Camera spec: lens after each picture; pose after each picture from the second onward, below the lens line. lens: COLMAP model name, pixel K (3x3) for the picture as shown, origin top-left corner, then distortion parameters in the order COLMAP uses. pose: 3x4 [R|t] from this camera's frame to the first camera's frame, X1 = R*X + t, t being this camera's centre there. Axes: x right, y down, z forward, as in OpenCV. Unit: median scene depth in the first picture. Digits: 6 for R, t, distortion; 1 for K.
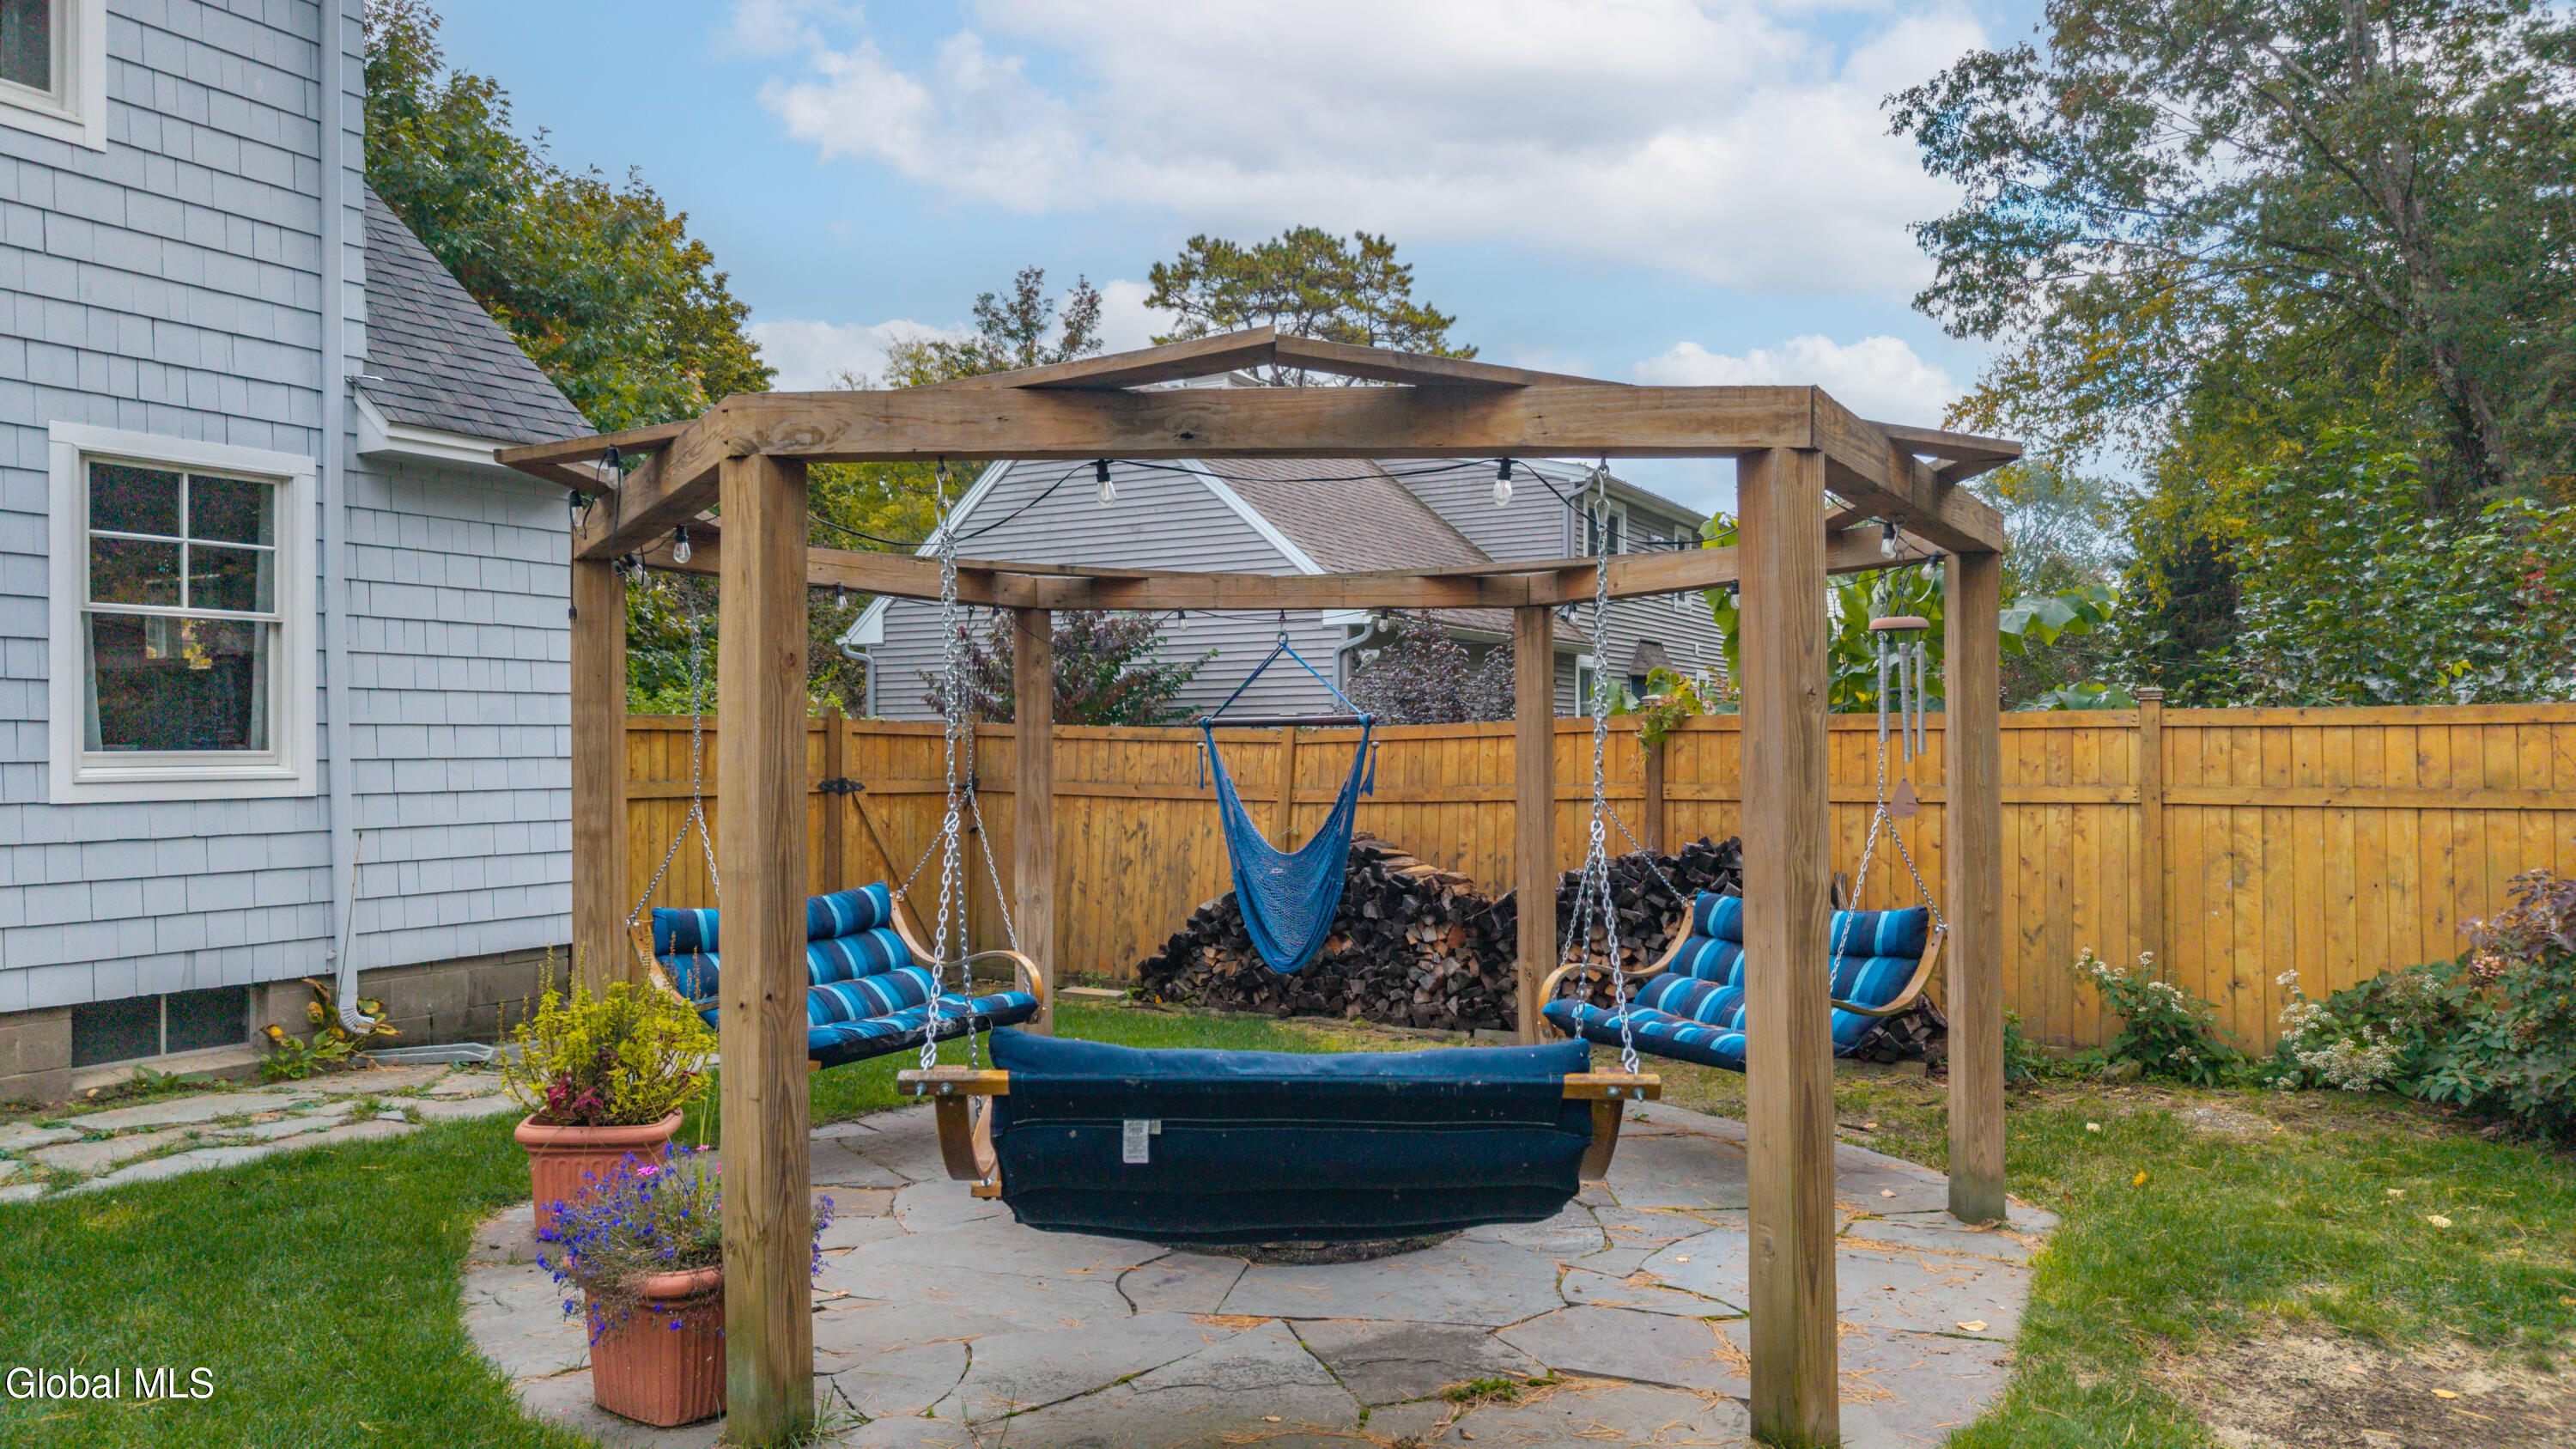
lens RADIAL K [[1721.8, 0, 1288.0], [0, 1721.8, 724.5], [0, 0, 1]] dist [0.023565, -0.028685]
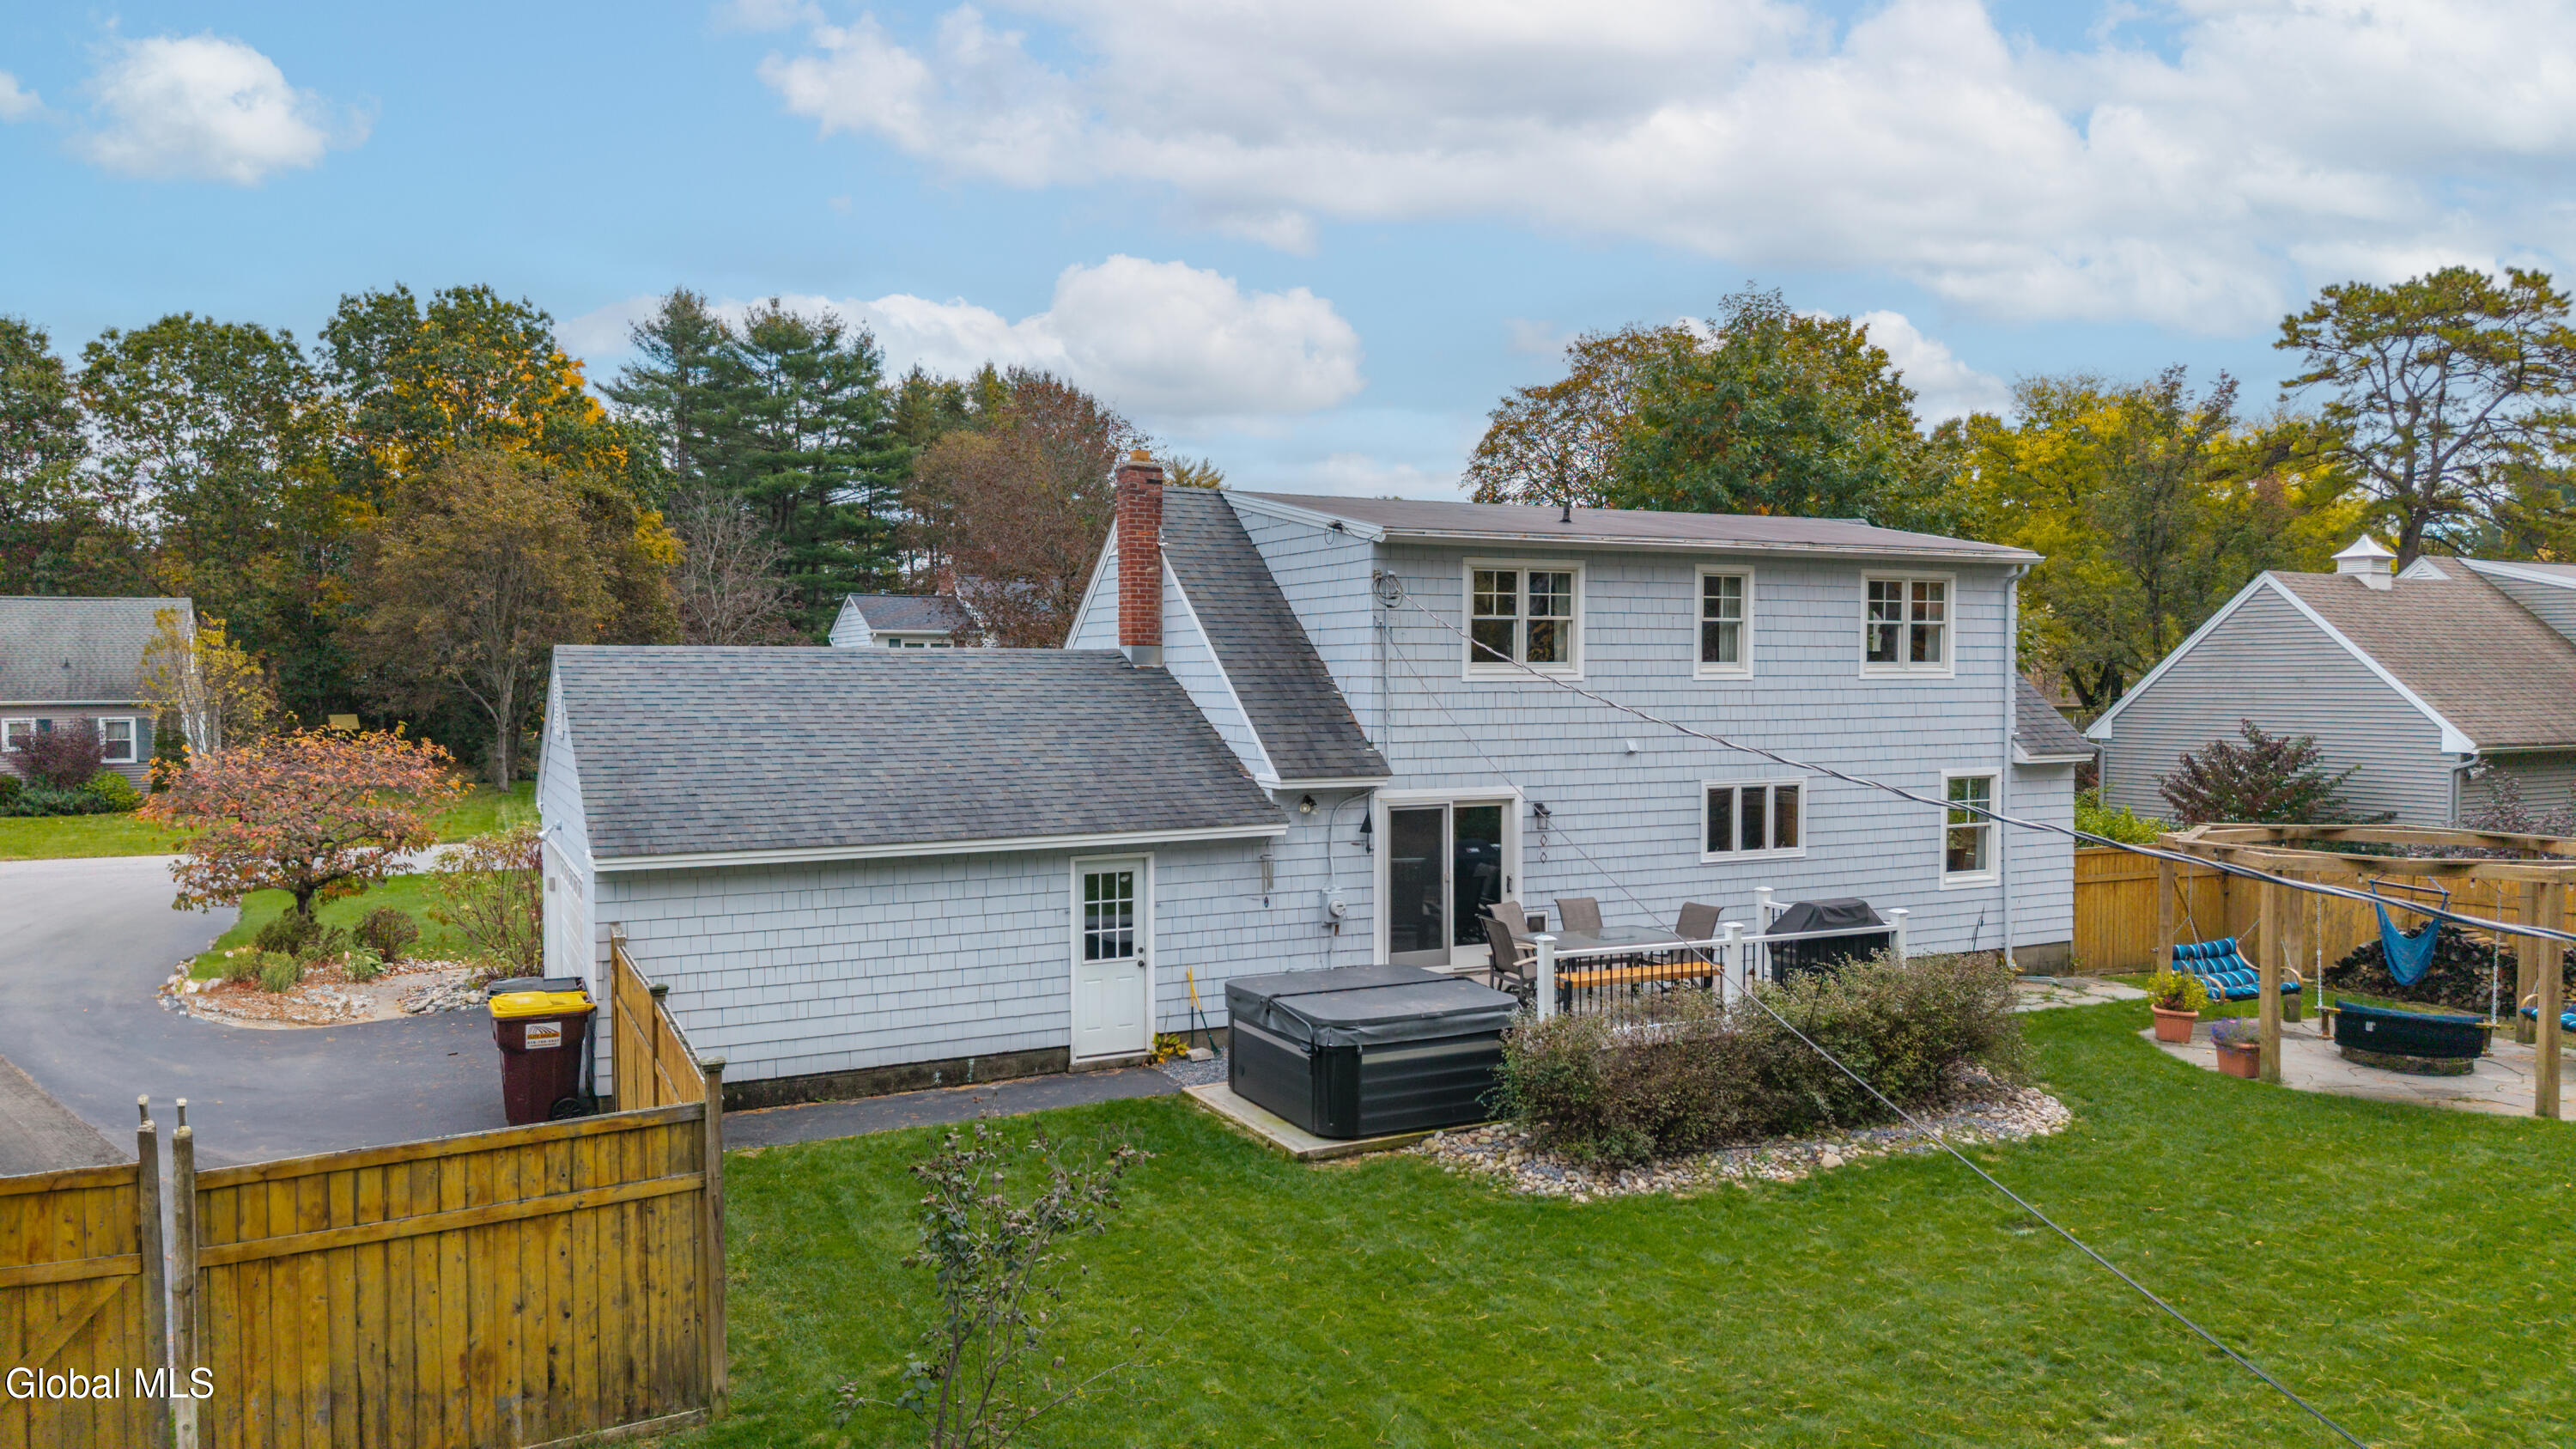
lens RADIAL K [[1721.8, 0, 1288.0], [0, 1721.8, 724.5], [0, 0, 1]] dist [0.023565, -0.028685]
pose [[0.837310, 0.025630, -0.546127, 0.000874], [-0.000603, 0.998943, 0.045955, -0.265527], [0.546728, -0.038149, 0.836441, -1.508305]]
